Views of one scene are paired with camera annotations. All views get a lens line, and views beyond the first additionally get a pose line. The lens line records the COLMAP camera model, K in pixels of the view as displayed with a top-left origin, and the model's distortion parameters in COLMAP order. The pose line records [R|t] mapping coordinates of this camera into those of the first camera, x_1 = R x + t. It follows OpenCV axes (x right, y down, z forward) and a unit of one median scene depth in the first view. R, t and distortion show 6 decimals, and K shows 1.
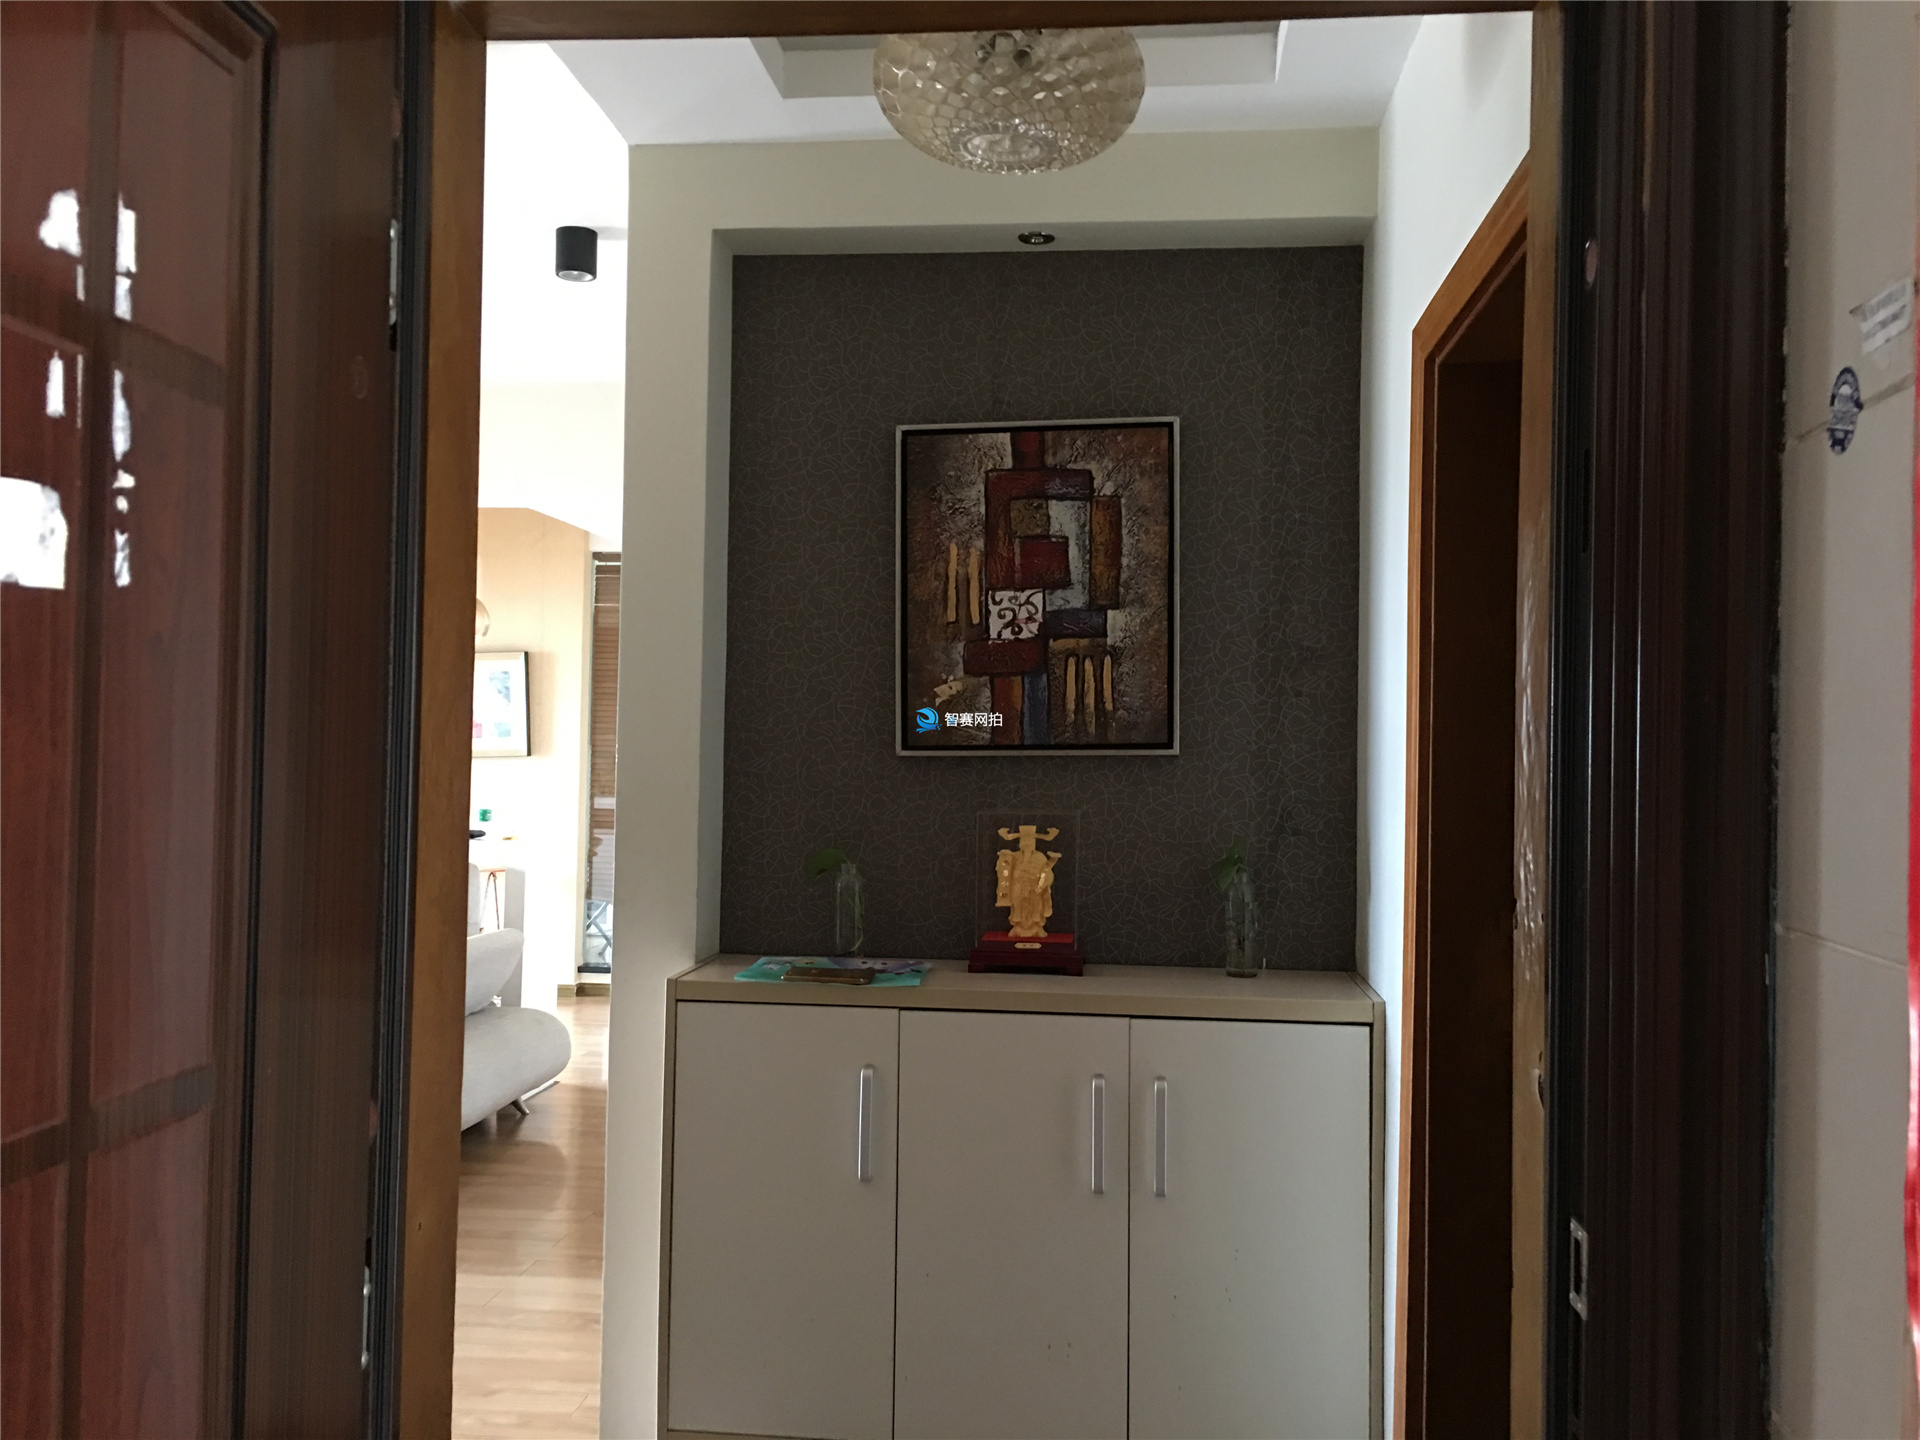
lens RADIAL K [[1645.5, 0, 963.5], [0, 1645.5, 720.3], [0, 0, 1]] dist [0.044198, -0.003068]
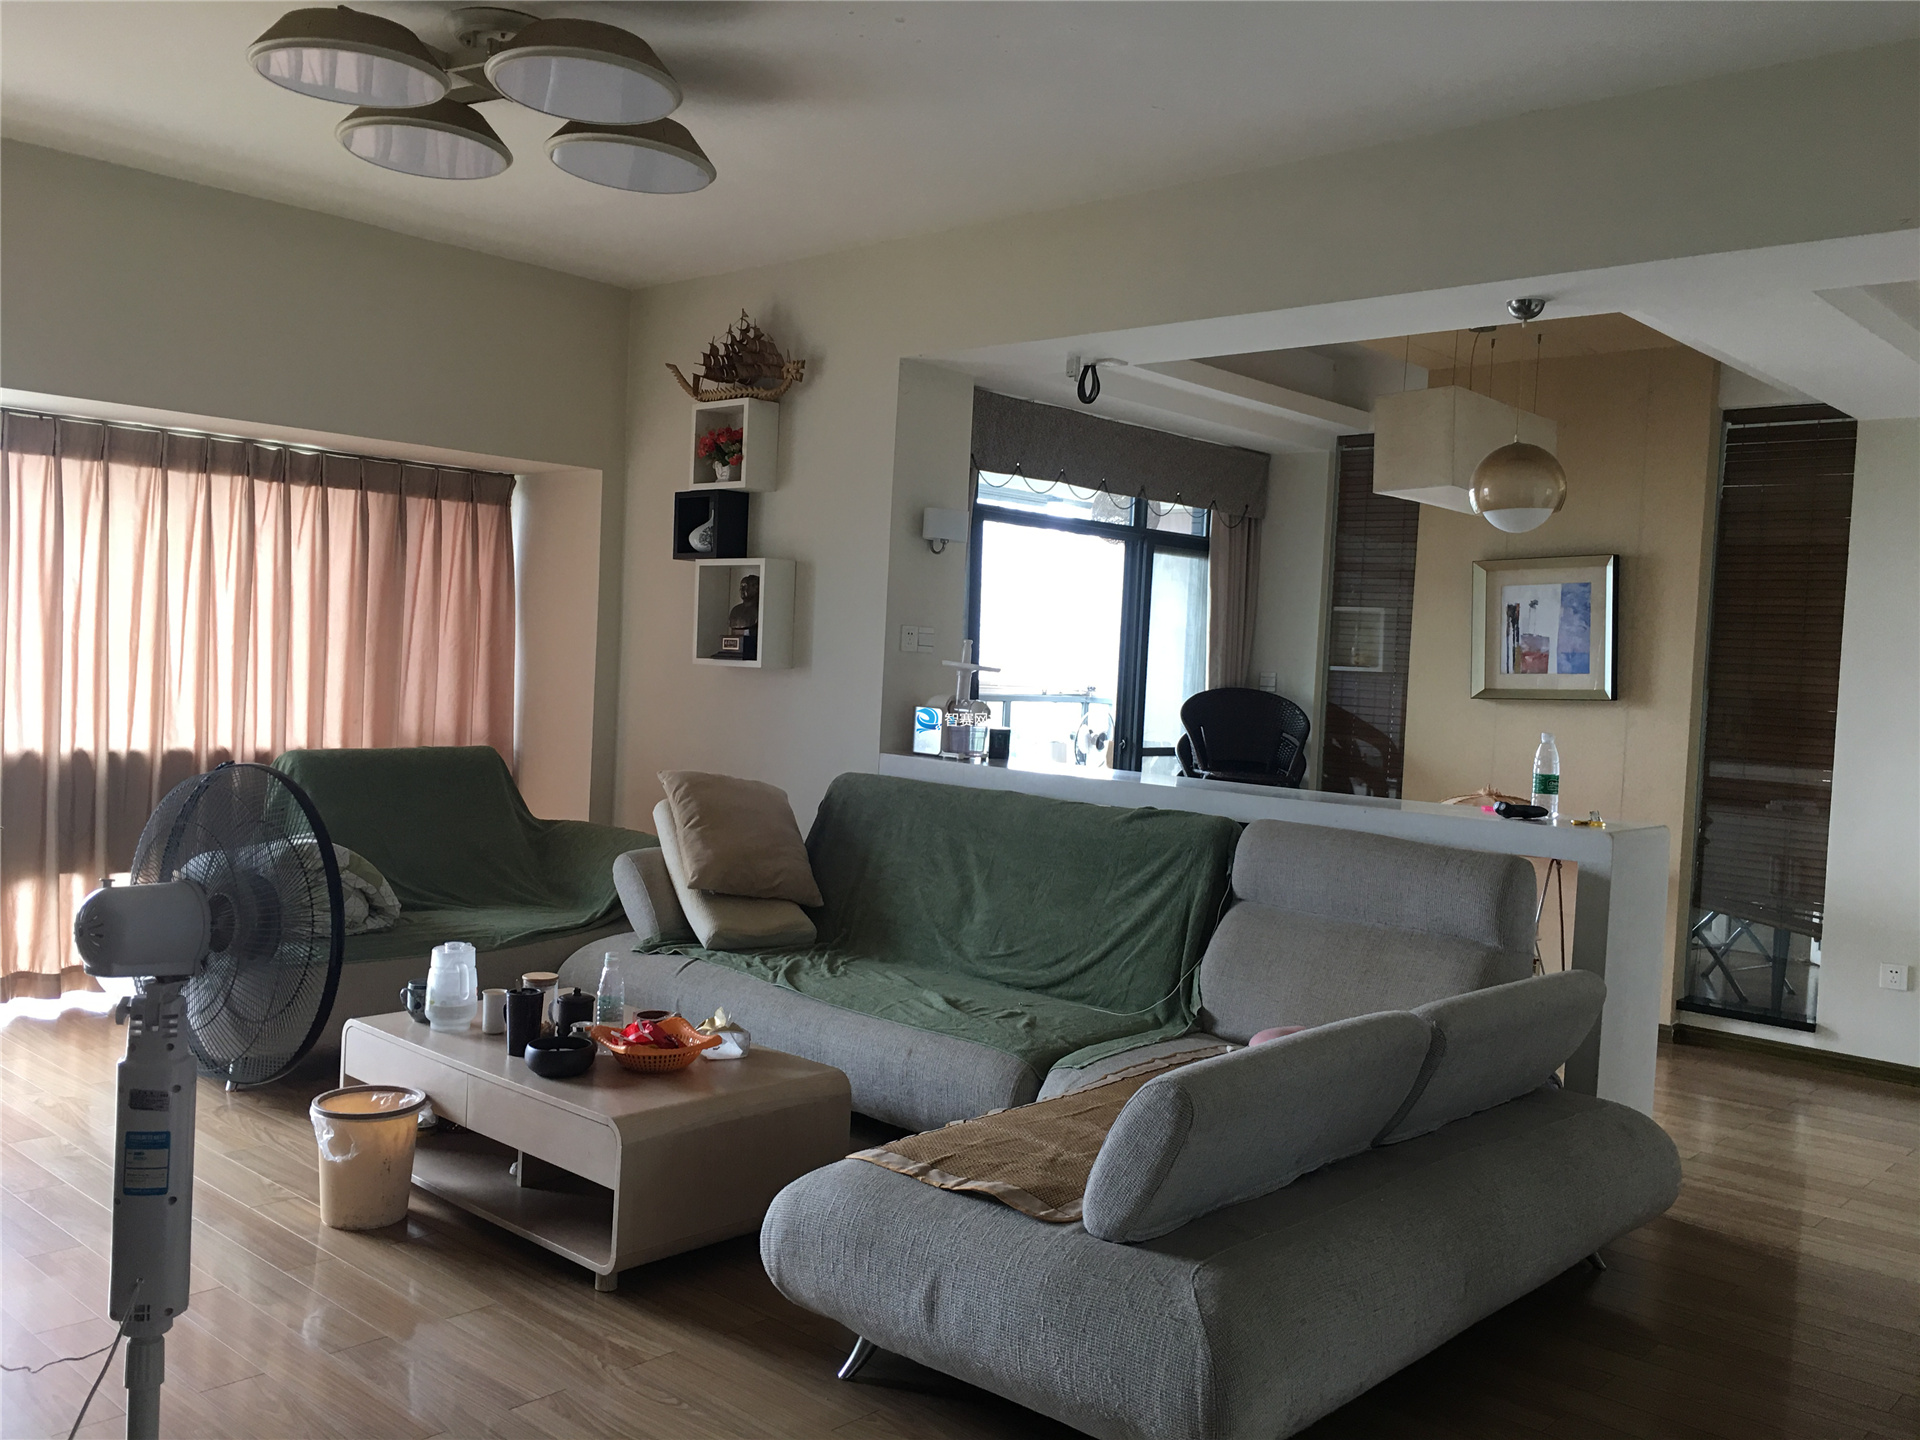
lens RADIAL K [[1645.5, 0, 953.6], [0, 1645.5, 713.7], [0, 0, 1]] dist [0.044198, -0.003068]
pose [[0.809803, 0.048688, -0.584679, -0.075073], [-0.023035, 0.998421, 0.051236, -0.002520], [0.586250, -0.028023, 0.809645, 0.249320]]
